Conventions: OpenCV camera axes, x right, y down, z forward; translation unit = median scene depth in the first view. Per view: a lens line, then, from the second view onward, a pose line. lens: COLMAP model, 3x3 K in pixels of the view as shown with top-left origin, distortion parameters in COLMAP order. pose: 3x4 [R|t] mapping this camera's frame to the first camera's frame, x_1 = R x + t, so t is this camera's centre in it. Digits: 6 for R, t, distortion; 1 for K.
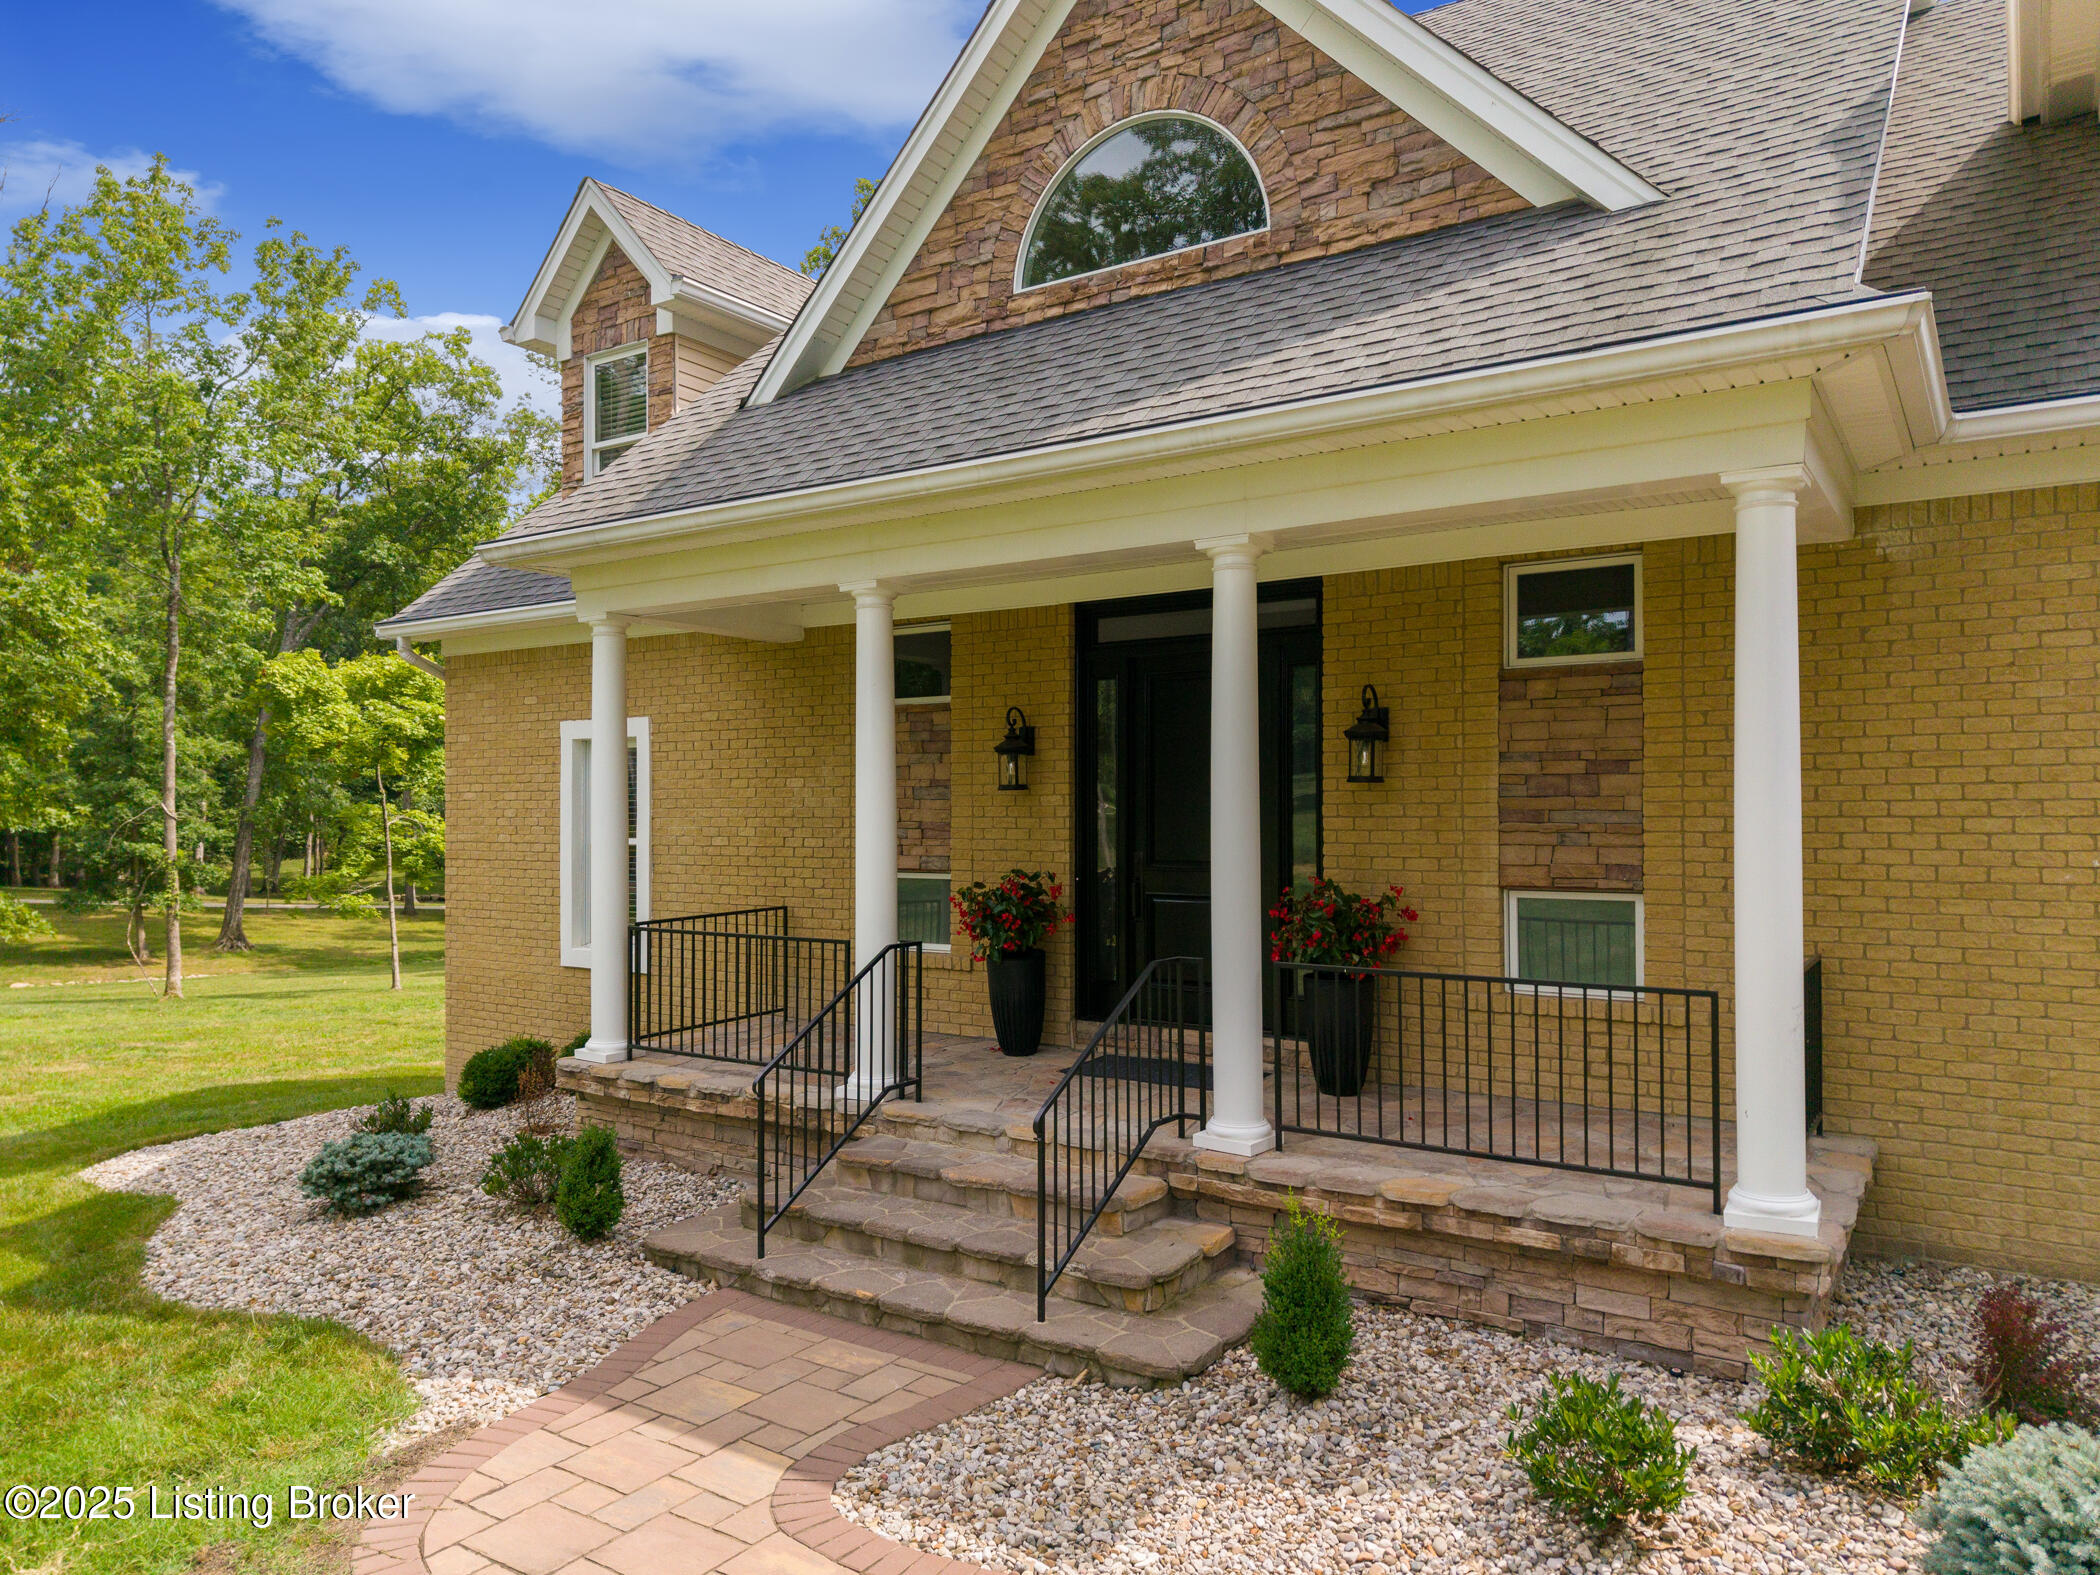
lens RADIAL K [[1441.2, 0, 1050.0], [0, 1441.2, 787.5], [0, 0, 1]] dist [0.010227, -0.000467]
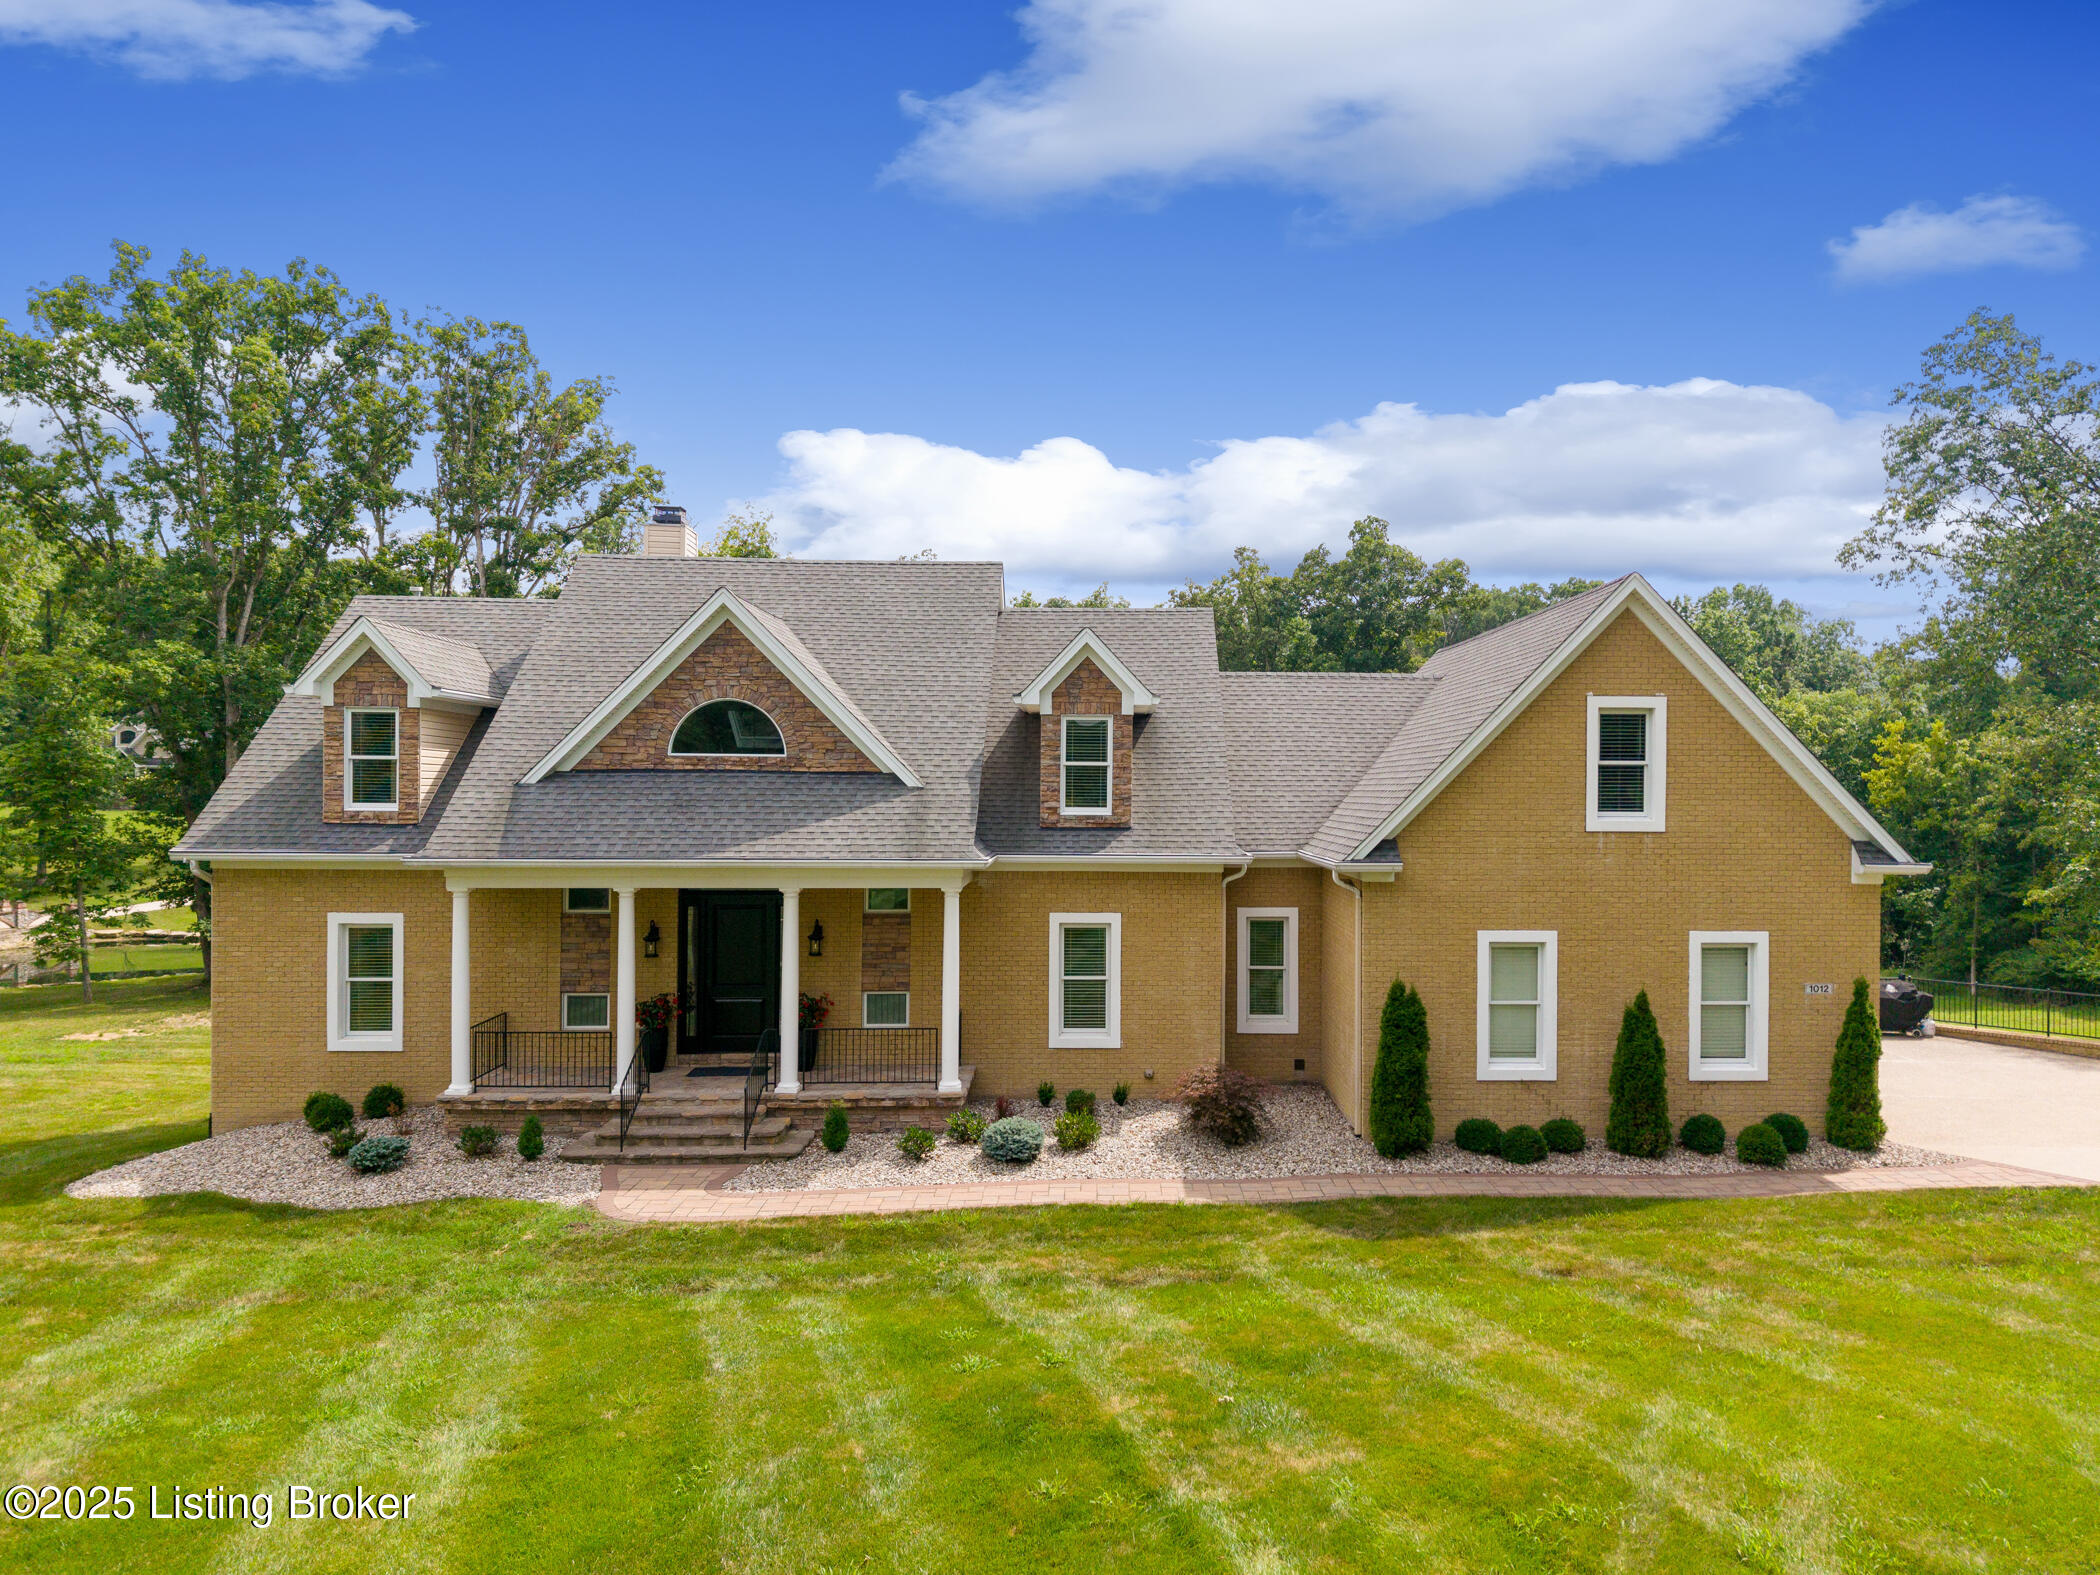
lens RADIAL K [[1487.9, 0, 1168.8], [0, 1487.9, 772.3], [0, 0, 1]] dist [0.007743, 0.002209]
pose [[0.800388, 0.014284, 0.599312, -0.995613], [-0.019312, 0.999812, 0.001962, -0.394544], [-0.599171, -0.013144, 0.800514, -1.758606]]
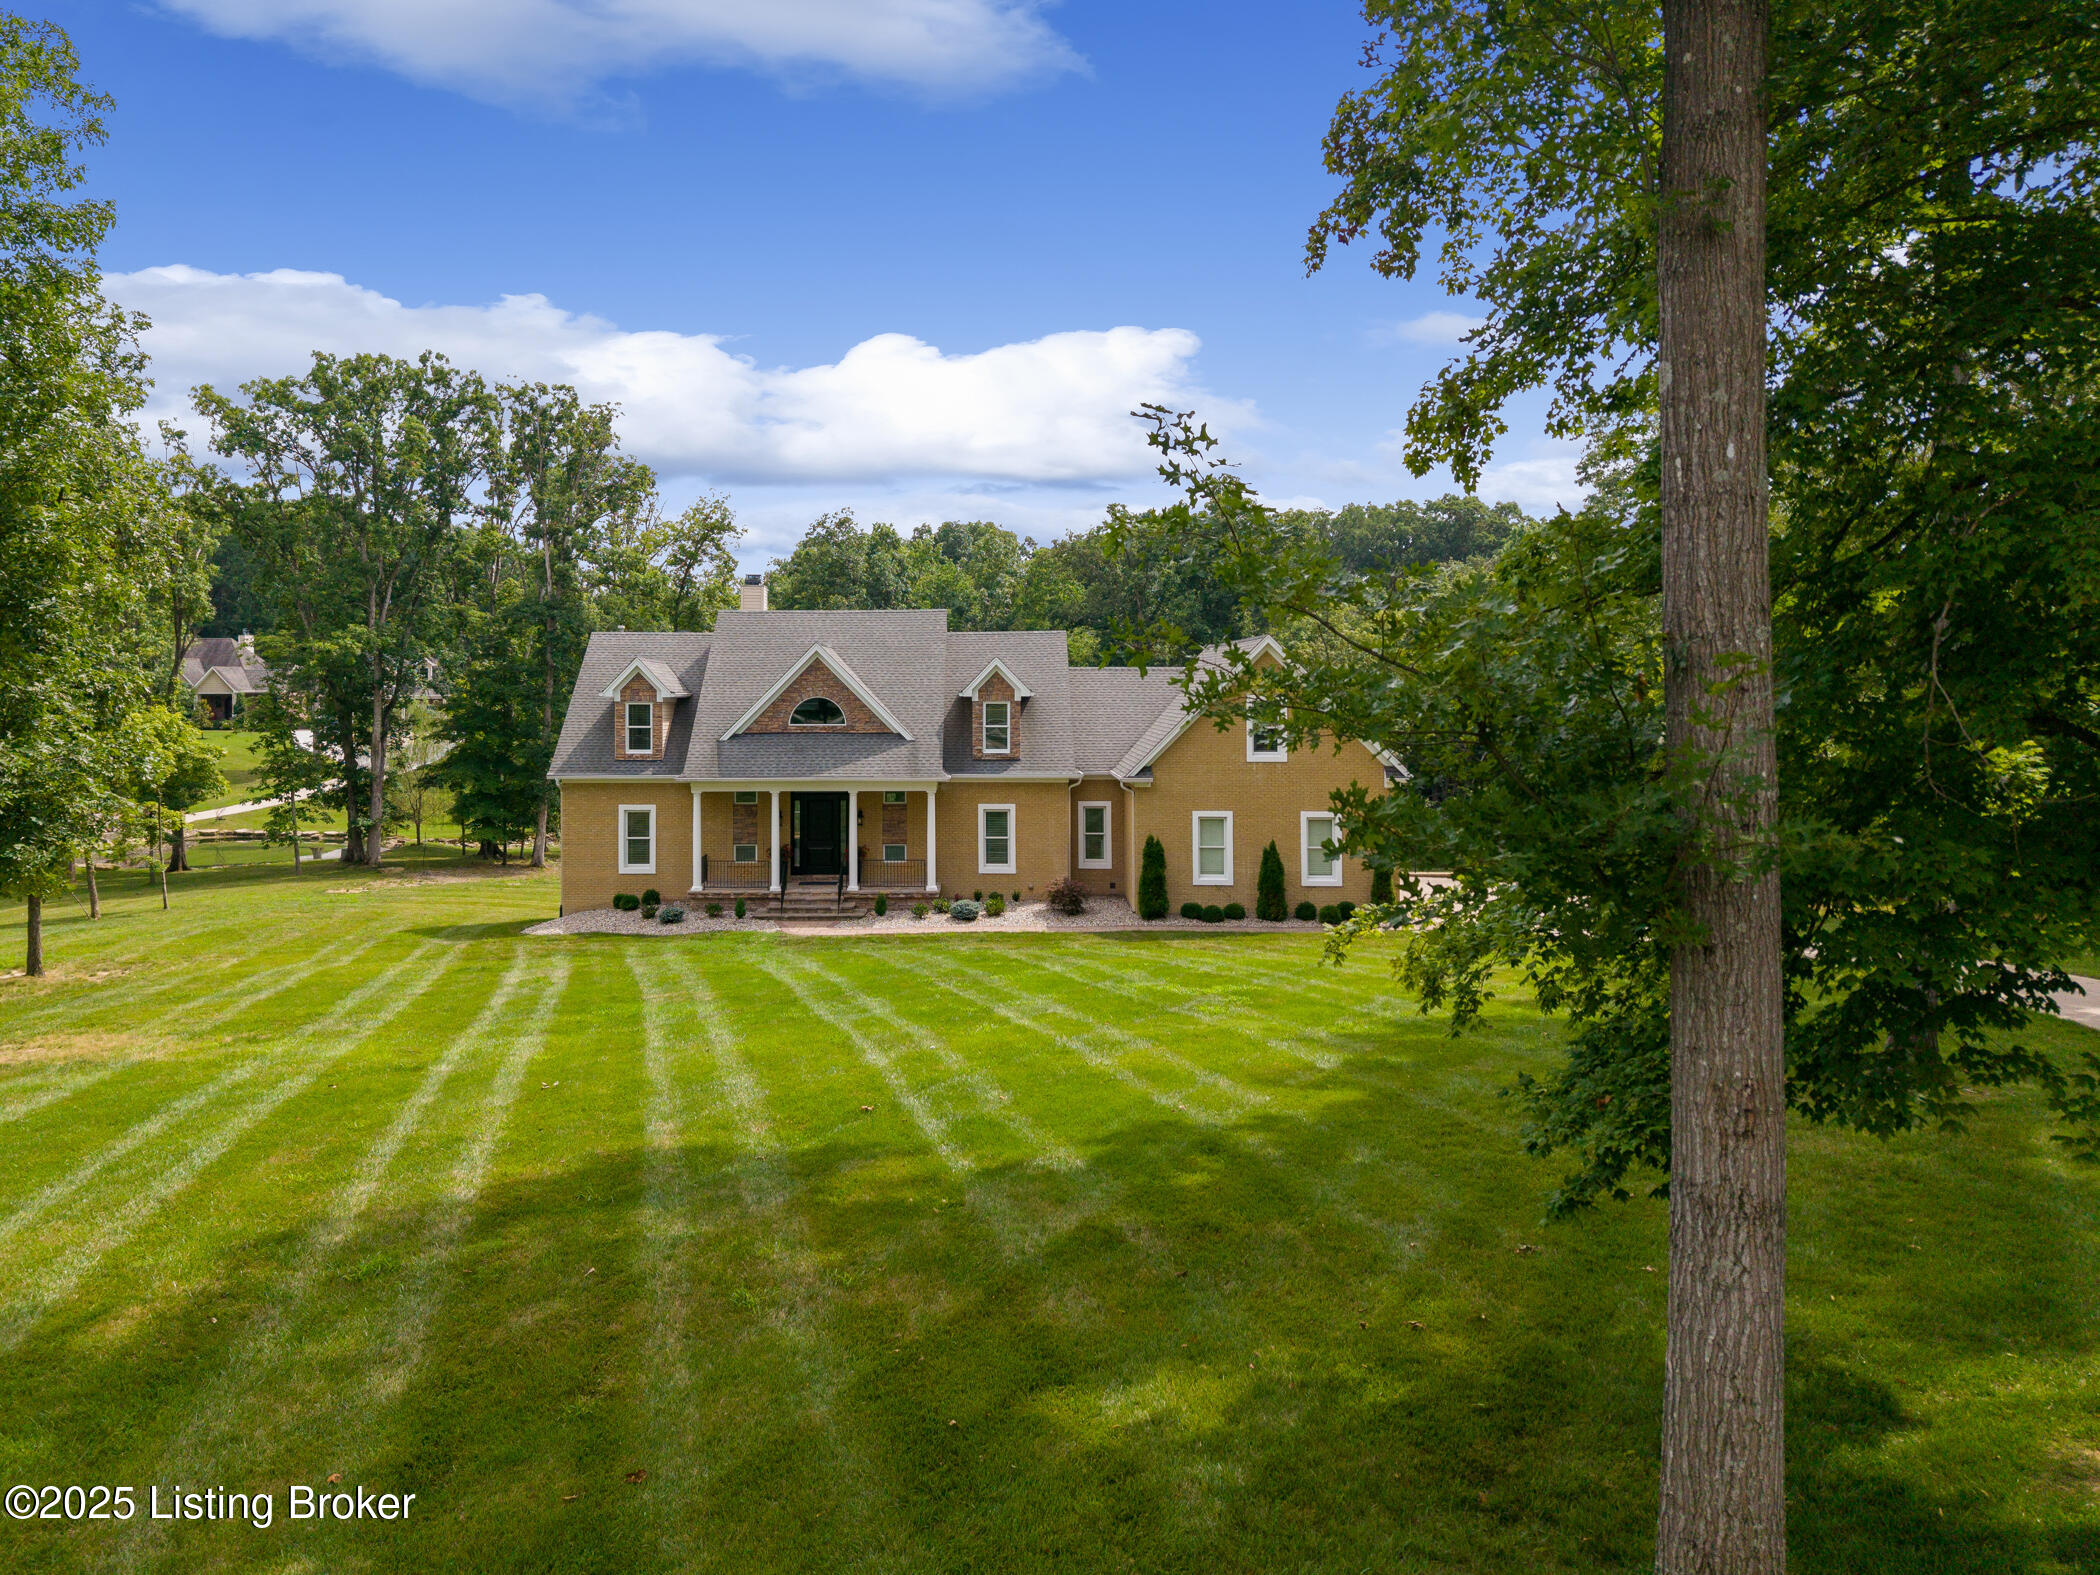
lens RADIAL K [[1636.1, 0, 922.0], [0, 1636.1, 696.8], [0, 0, 1]] dist [0.009759, 0.000080]
pose [[0.849227, -0.003453, 0.528017, -2.990604], [-0.008438, 0.999762, 0.020109, -0.650471], [-0.527961, -0.021532, 0.848996, -4.579852]]
